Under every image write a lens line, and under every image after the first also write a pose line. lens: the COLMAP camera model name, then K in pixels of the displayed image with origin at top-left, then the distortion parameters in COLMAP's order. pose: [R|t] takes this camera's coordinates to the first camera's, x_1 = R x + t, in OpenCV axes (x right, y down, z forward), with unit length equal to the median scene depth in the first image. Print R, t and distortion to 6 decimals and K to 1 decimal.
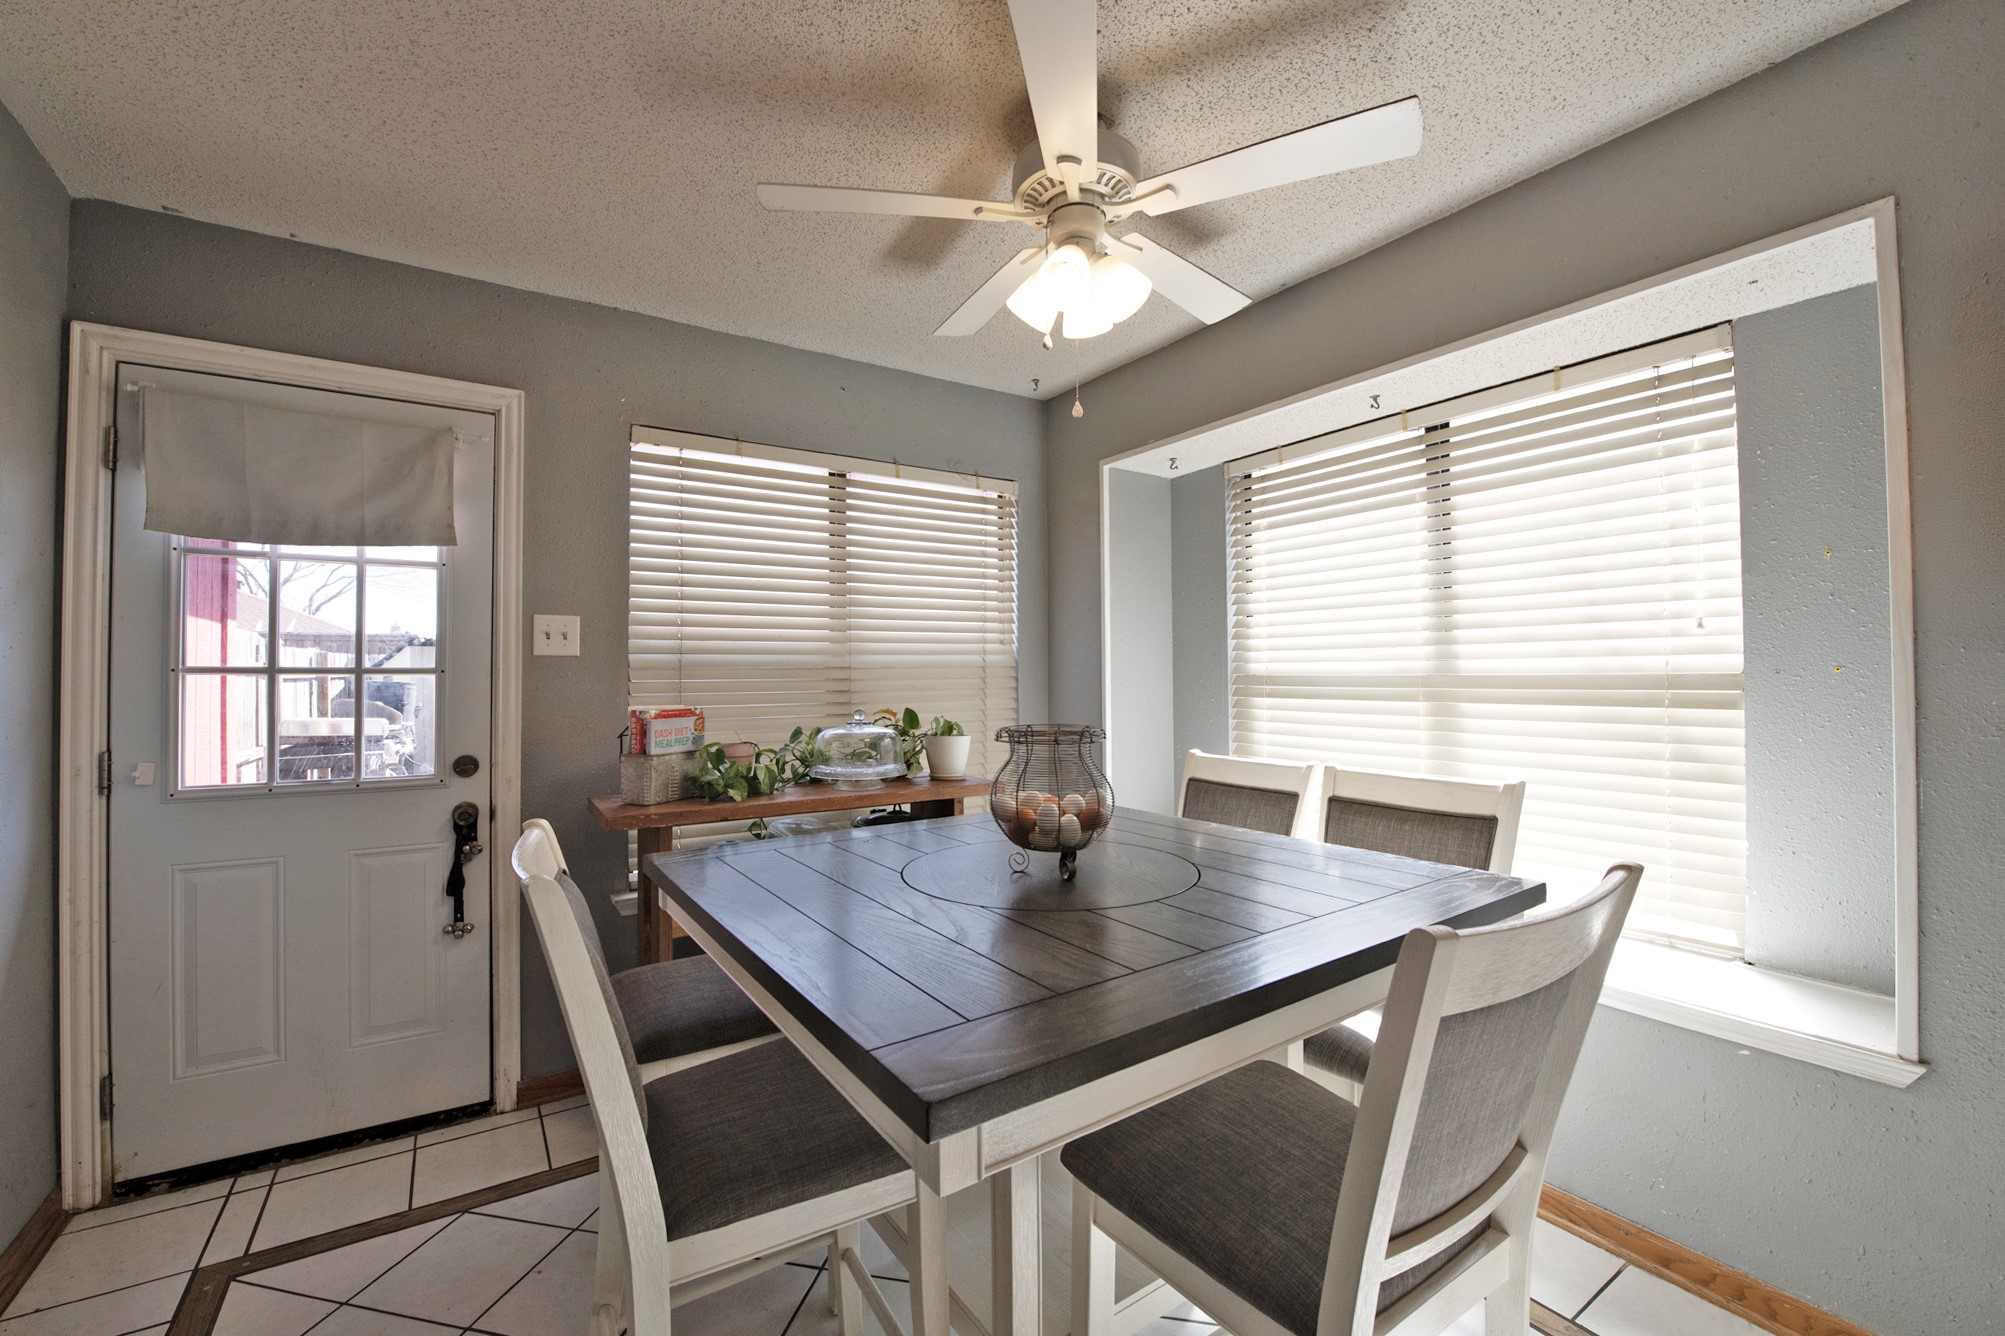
lens RADIAL K [[814.8, 0, 989.2], [0, 814.8, 663.8], [0, 0, 1]] dist [-0.023084, -0.000218]
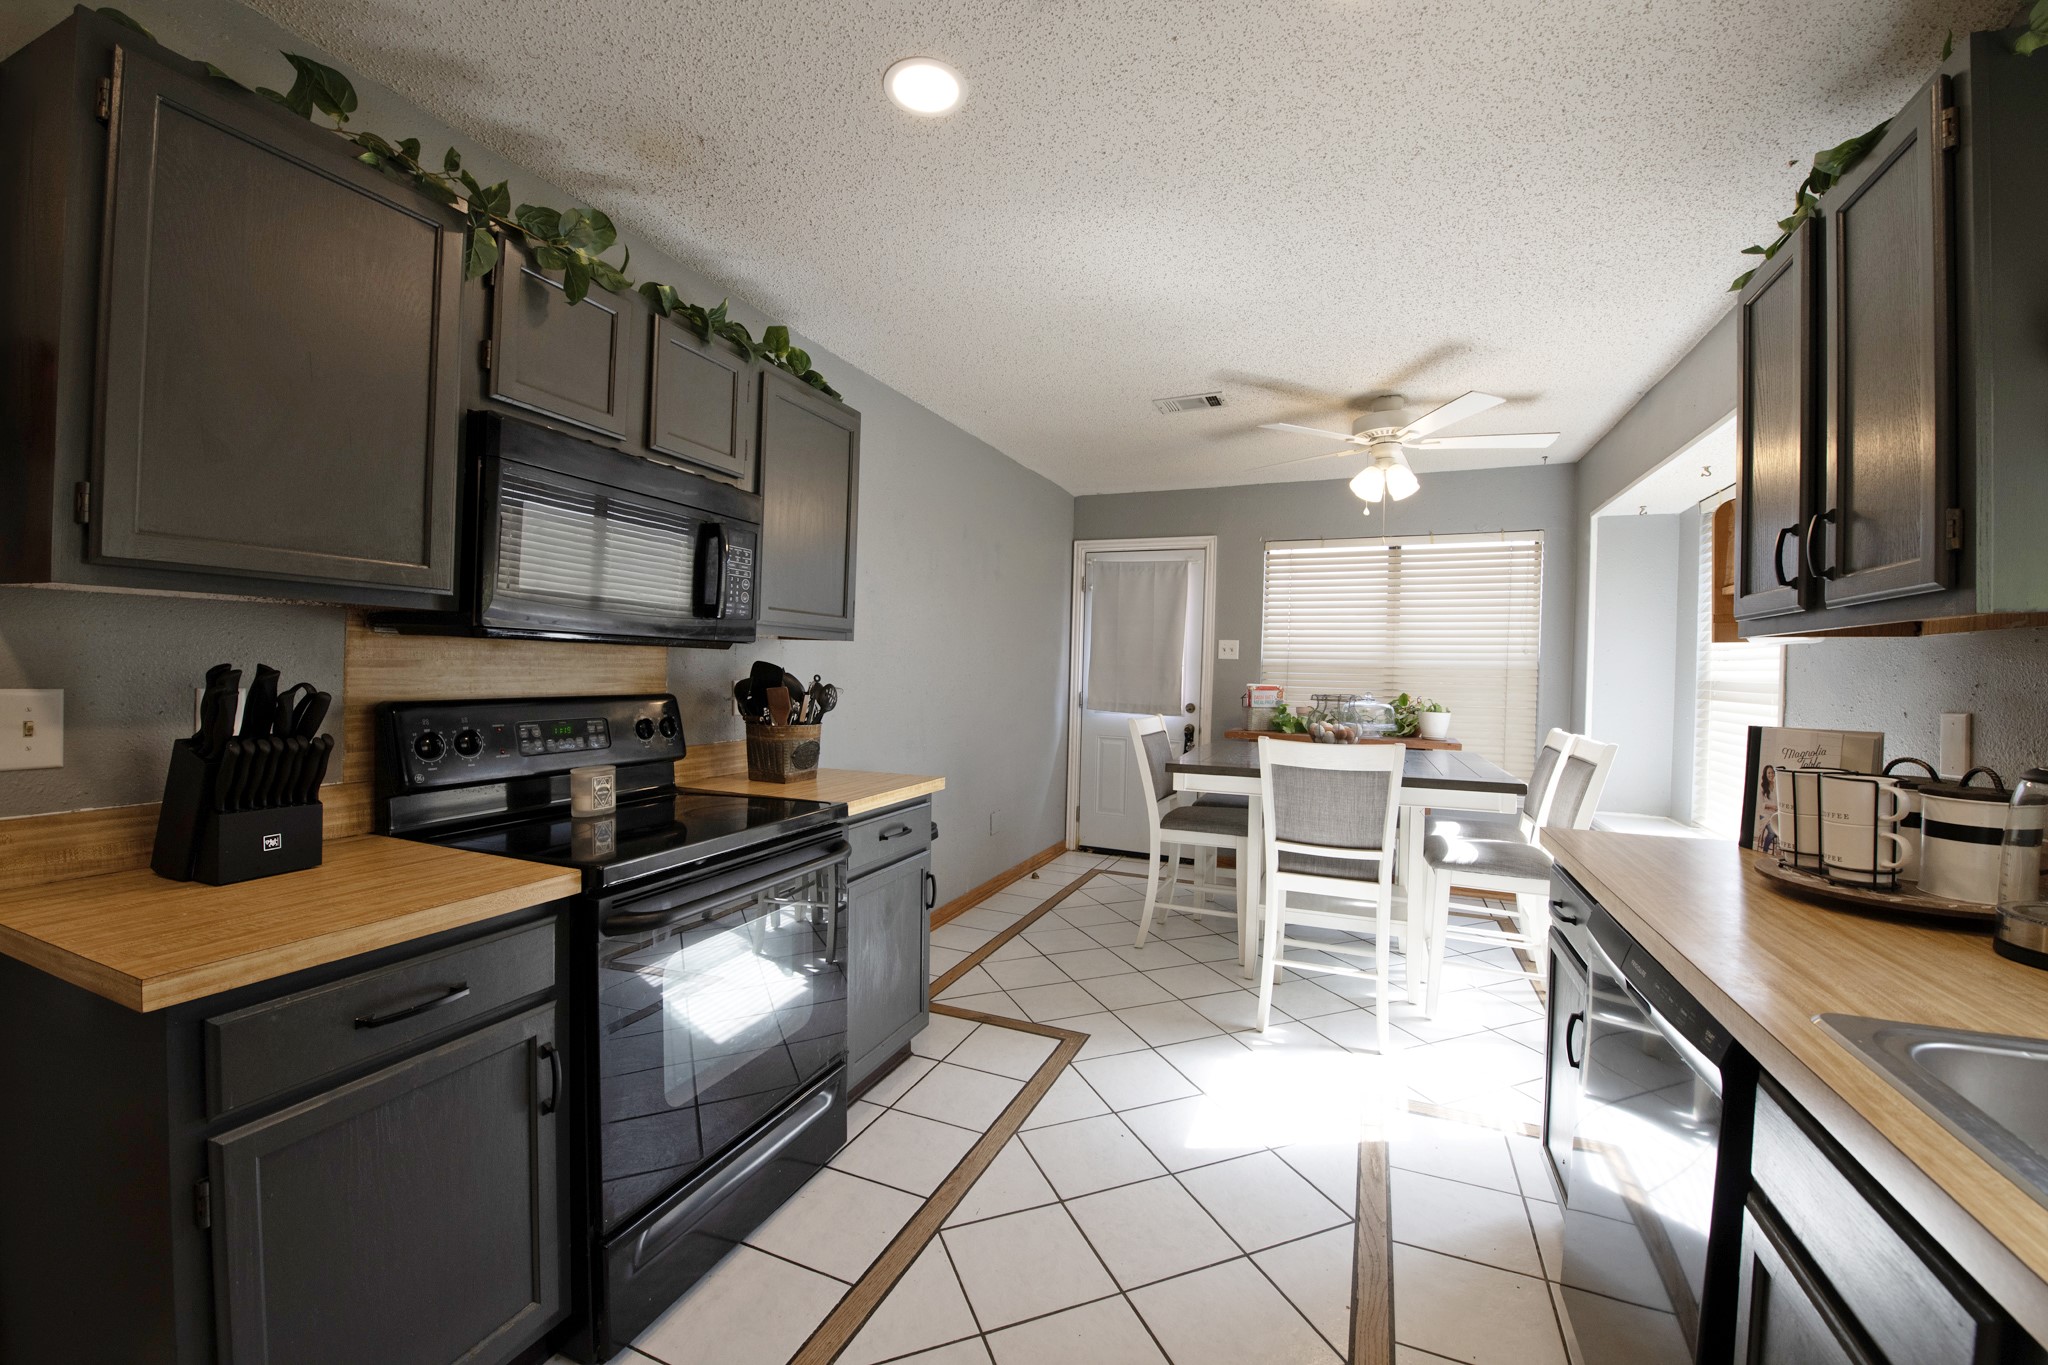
lens RADIAL K [[832.3, 0, 1024.9], [0, 832.3, 671.8], [0, 0, 1]] dist [-0.023084, -0.000218]
pose [[0.549415, 0.023459, -0.835220, 0.996617], [-0.015877, 0.999718, 0.017635, -0.007477], [0.835399, 0.003572, 0.549633, -0.639918]]
